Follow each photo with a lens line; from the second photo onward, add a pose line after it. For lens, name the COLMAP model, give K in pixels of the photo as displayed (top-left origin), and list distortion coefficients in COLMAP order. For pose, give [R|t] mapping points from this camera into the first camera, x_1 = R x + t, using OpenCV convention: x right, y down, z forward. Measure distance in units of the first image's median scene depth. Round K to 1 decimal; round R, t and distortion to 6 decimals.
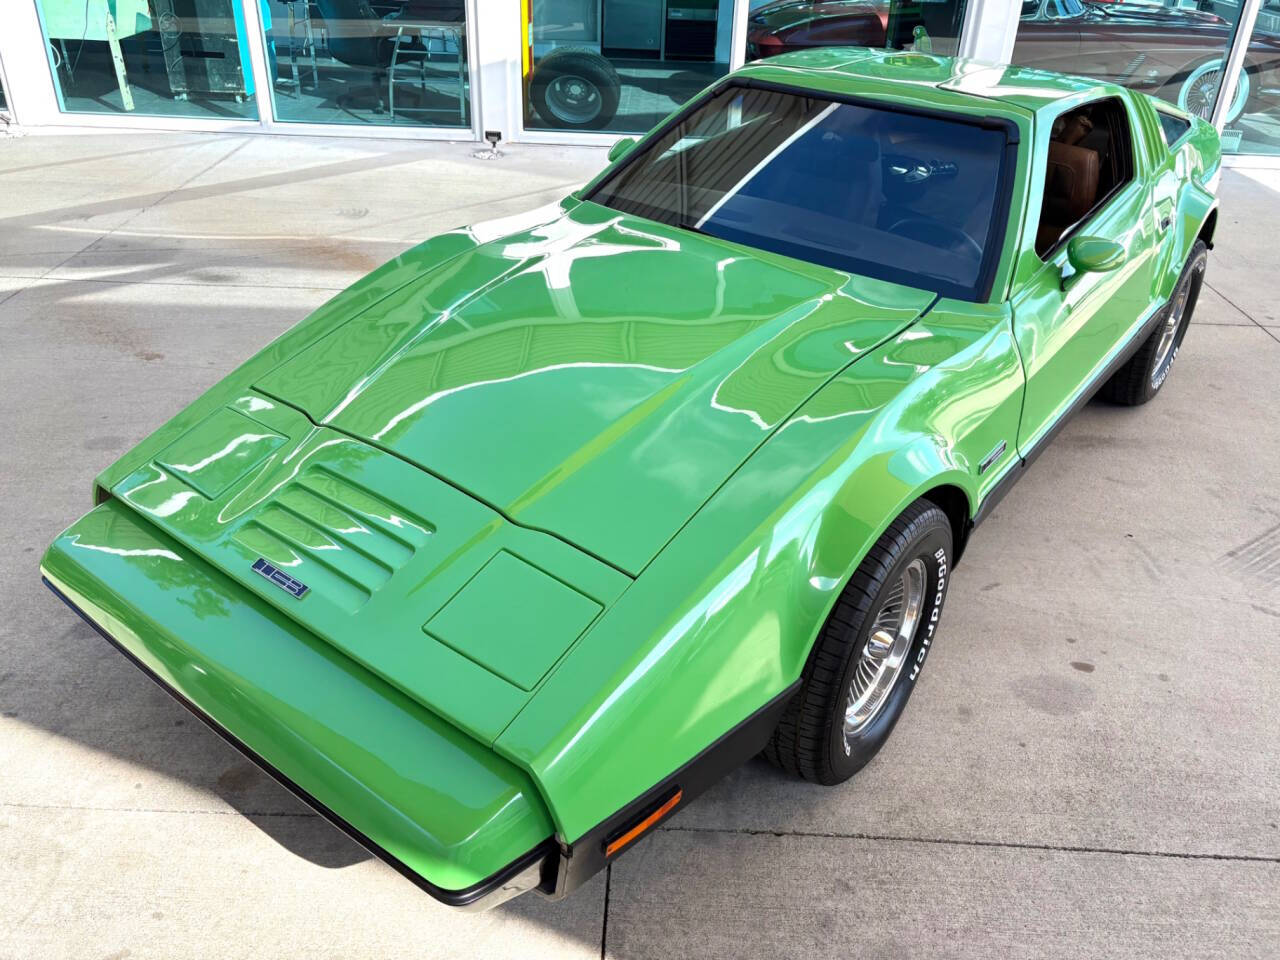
lens RADIAL K [[1085.4, 0, 629.3], [0, 1085.4, 479.3], [0, 0, 1]] dist [-0.003121, 0.057447]
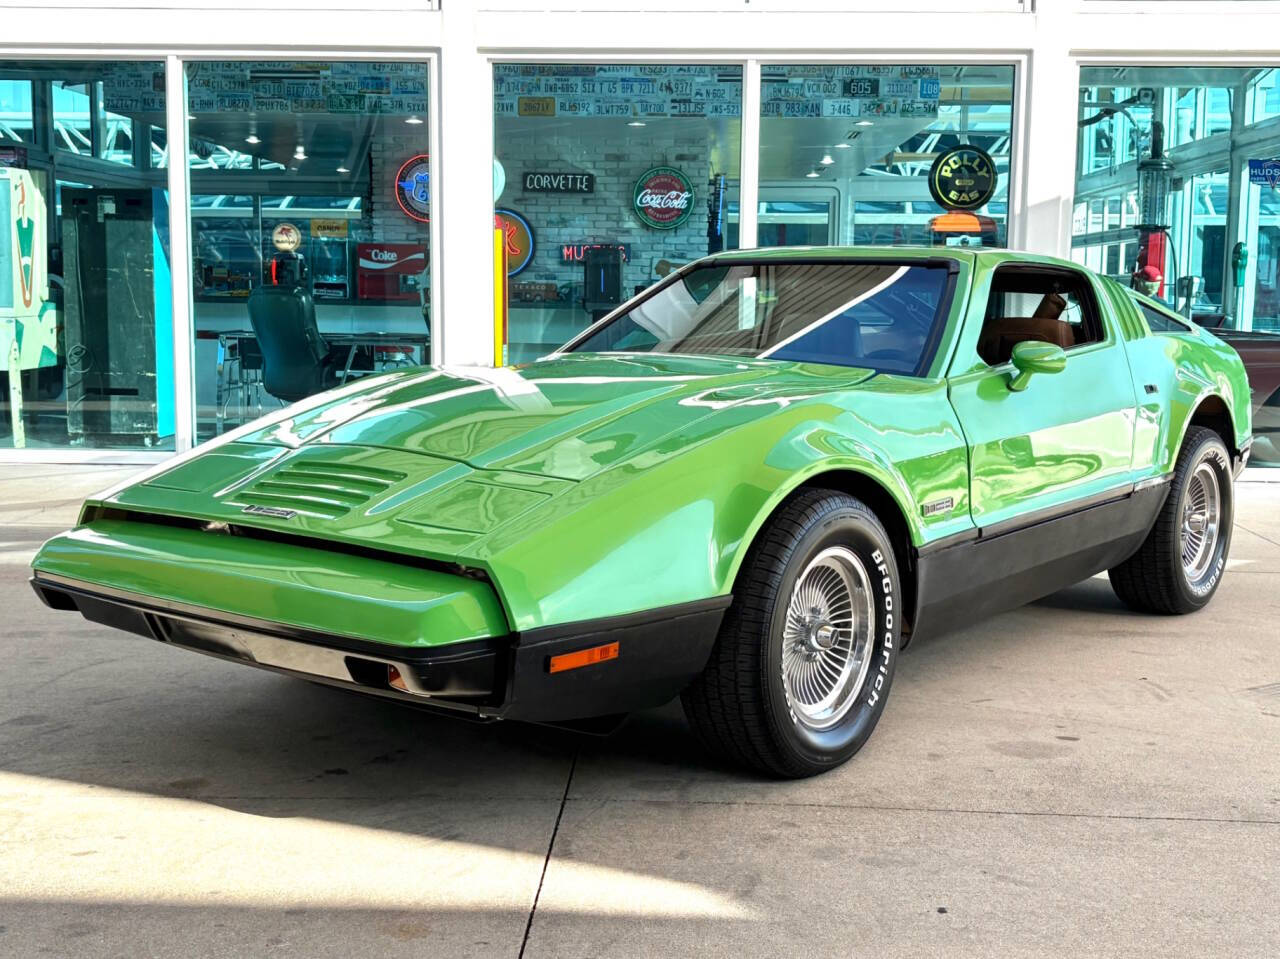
lens RADIAL K [[1700.8, 0, 640.0], [0, 1700.8, 479.5], [0, 0, 1]] dist [0.208836, -0.816590]
pose [[0.999872, -0.014757, -0.006111, 0.066353], [0.010994, 0.913385, -0.406947, 0.675202], [0.011587, 0.406828, 0.913431, -0.551624]]
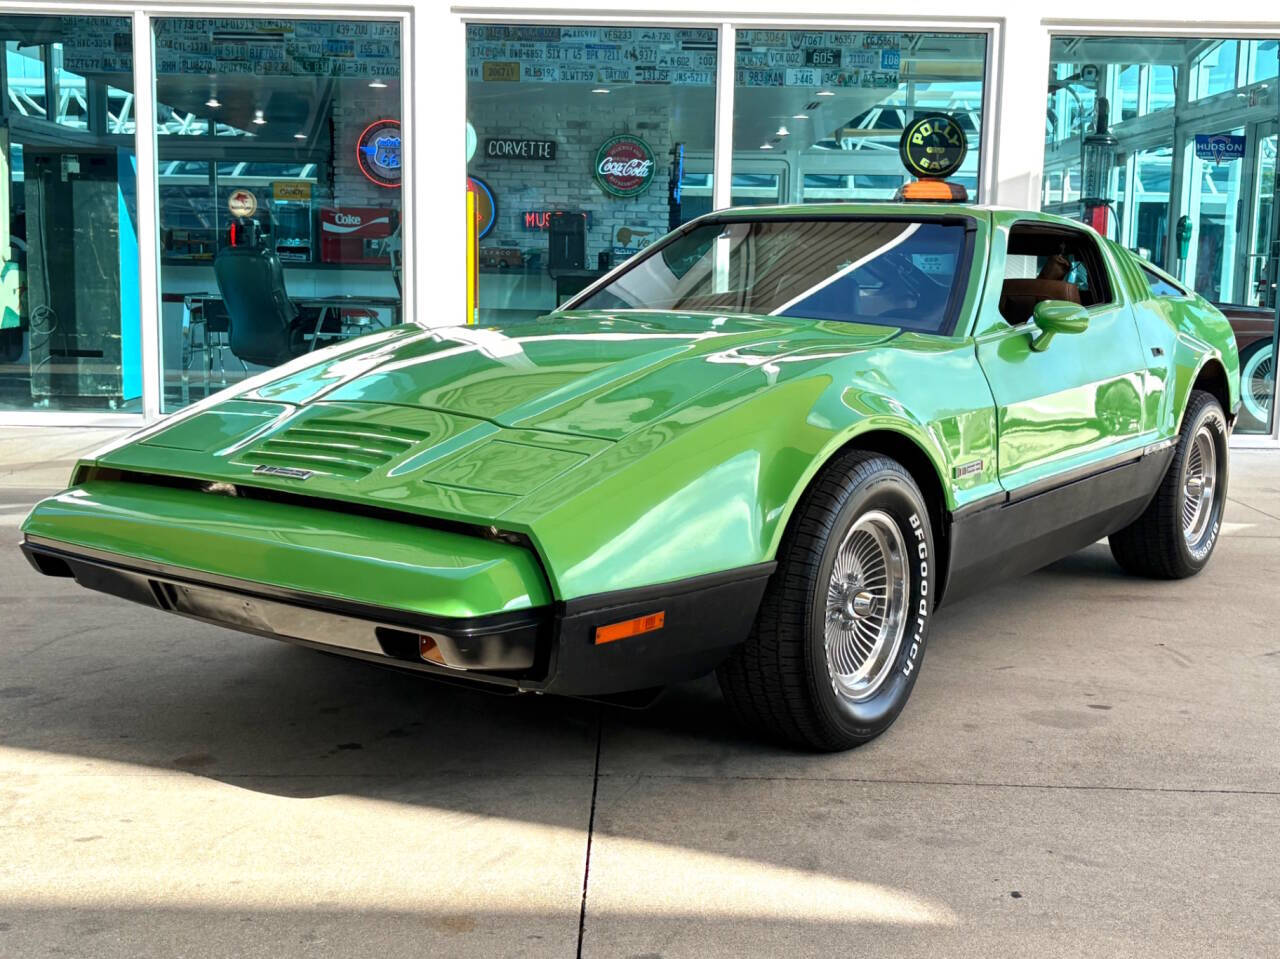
lens RADIAL K [[1634.3, 0, 650.0], [0, 1634.3, 481.1], [0, 0, 1]] dist [0.174195, -0.637466]
pose [[0.999116, -0.012576, 0.040103, -0.022634], [0.027132, 0.921720, -0.386906, 0.622909], [-0.032098, 0.387652, 0.921247, -0.421006]]
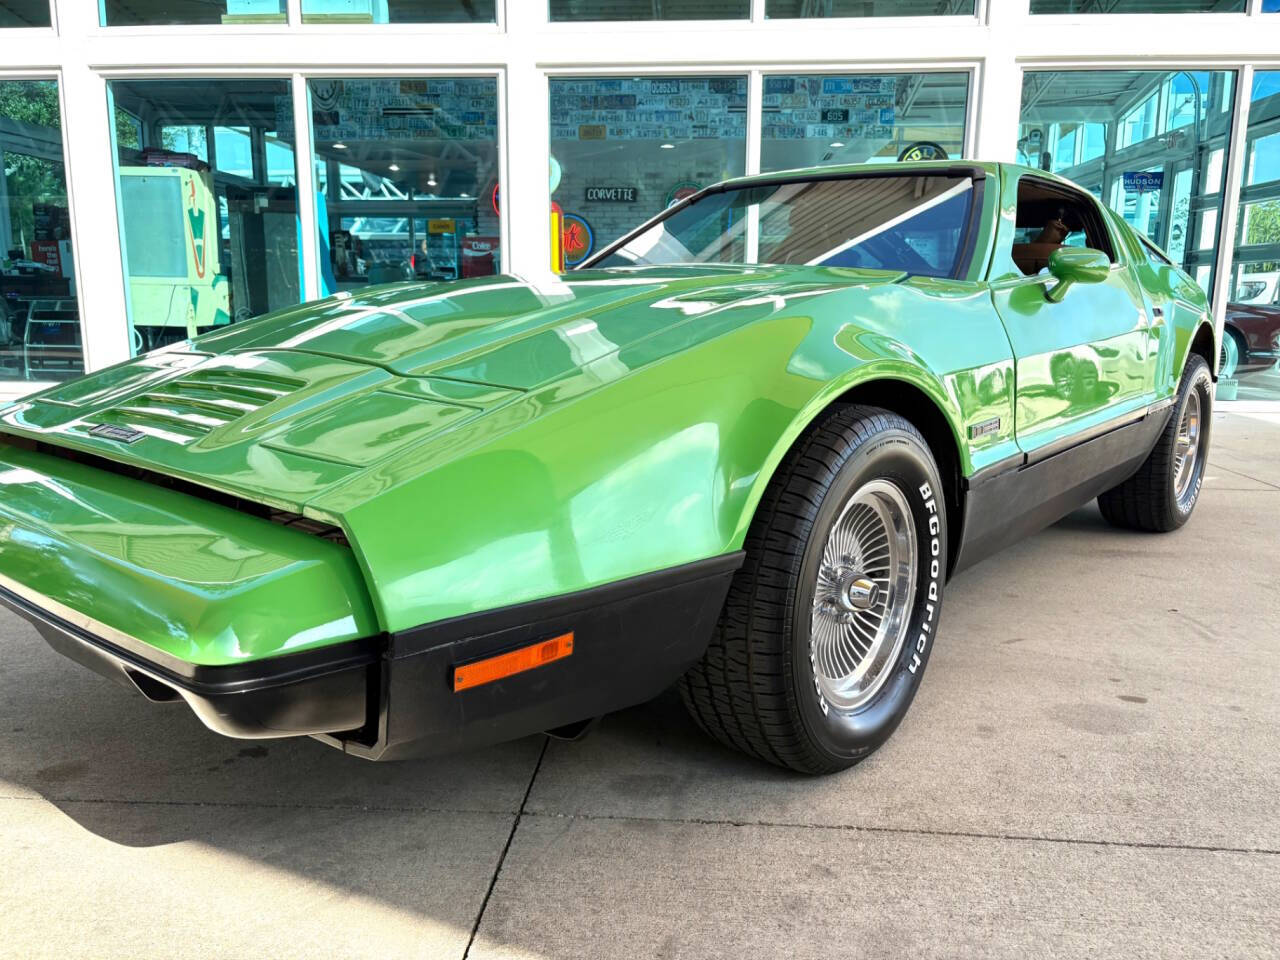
lens RADIAL K [[1029.2, 0, 640.8], [0, 1029.2, 489.8], [0, 0, 1]] dist [0.019361, -0.008655]
pose [[0.998984, -0.011012, -0.043692, 0.100356], [-0.004503, 0.940416, -0.339998, 0.341524], [0.044833, 0.339849, 0.939411, 0.239585]]
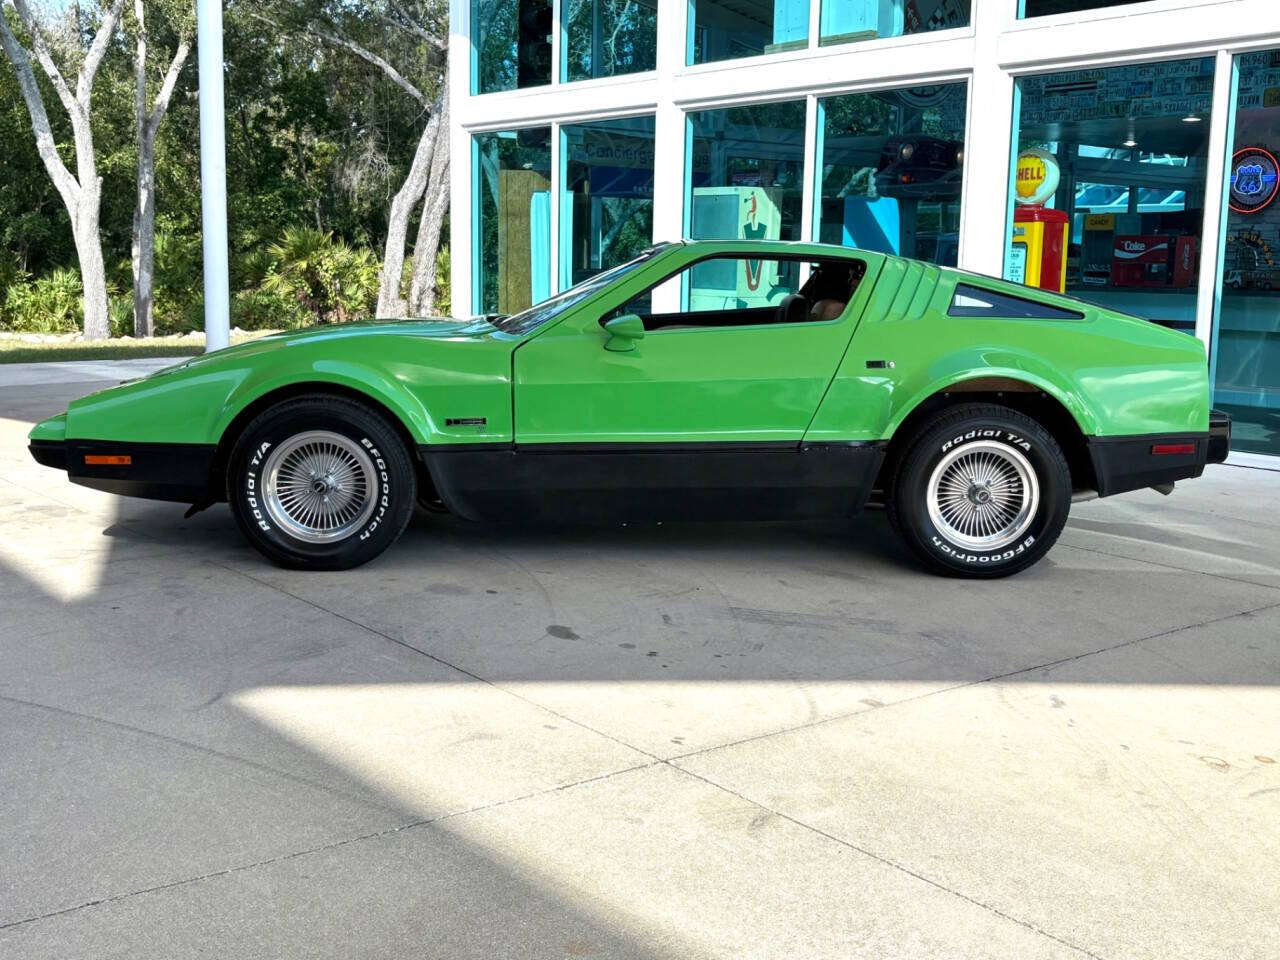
lens RADIAL K [[1618.3, 0, 554.5], [0, 1618.3, 479.0], [0, 0, 1]] dist [0.206895, -0.473653]
pose [[0.599003, 0.092630, -0.795371, 2.402168], [-0.407698, 0.890181, -0.203370, 0.497822], [0.689186, 0.446090, 0.570987, -0.172205]]
